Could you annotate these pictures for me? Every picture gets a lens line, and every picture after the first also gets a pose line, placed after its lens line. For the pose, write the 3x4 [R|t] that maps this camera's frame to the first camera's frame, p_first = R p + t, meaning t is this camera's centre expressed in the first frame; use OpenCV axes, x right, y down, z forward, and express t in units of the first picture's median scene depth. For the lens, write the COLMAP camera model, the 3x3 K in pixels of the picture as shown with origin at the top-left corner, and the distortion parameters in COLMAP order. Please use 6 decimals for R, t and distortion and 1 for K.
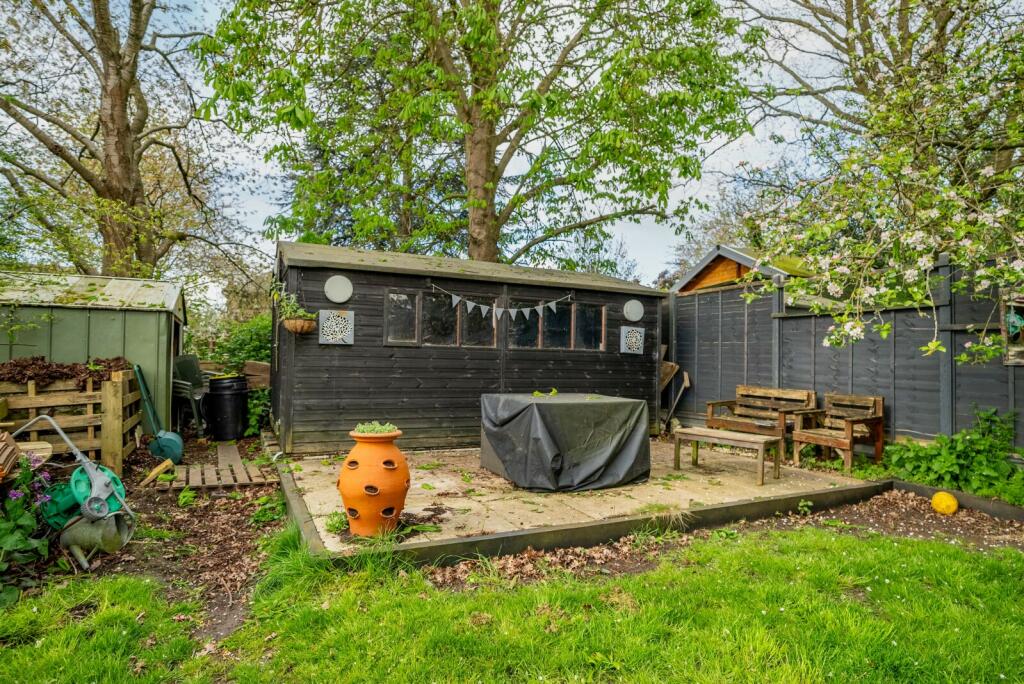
lens RADIAL K [[558.3, 0, 512.0], [0, 558.3, 342.0], [0, 0, 1]] dist [0.000332, 0.000233]
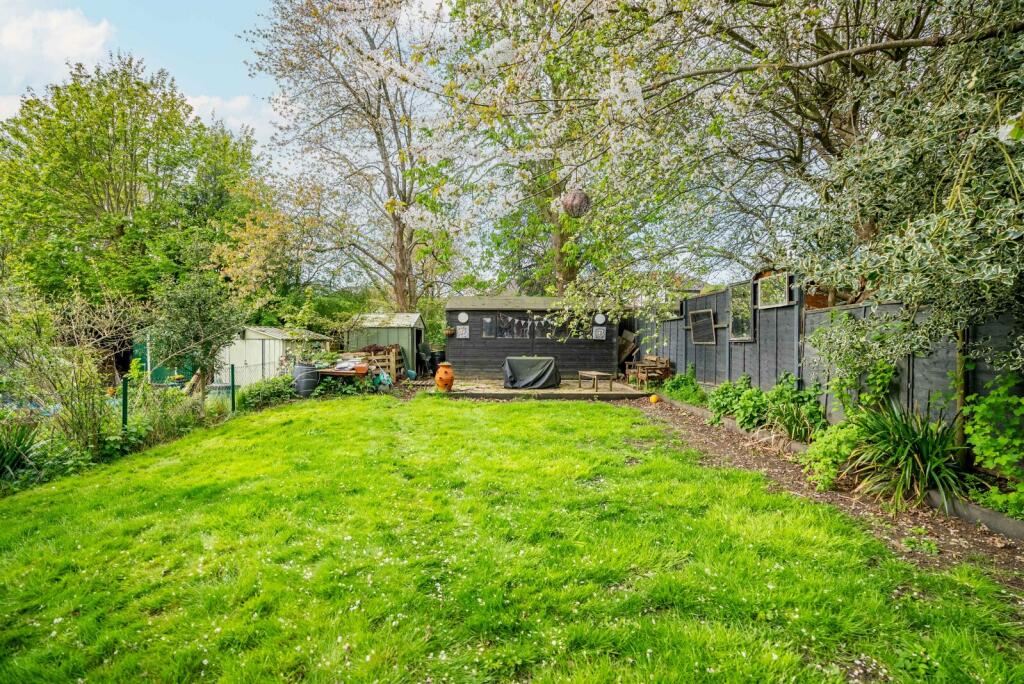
lens RADIAL K [[471.7, 0, 516.6], [0, 471.7, 341.3], [0, 0, 1]] dist [-0.004801, 0.000633]
pose [[0.909594, -0.012582, -0.415307, 0.889723], [0.025568, 0.999342, 0.025723, -0.035274], [0.414710, -0.034016, 0.909318, -0.977624]]
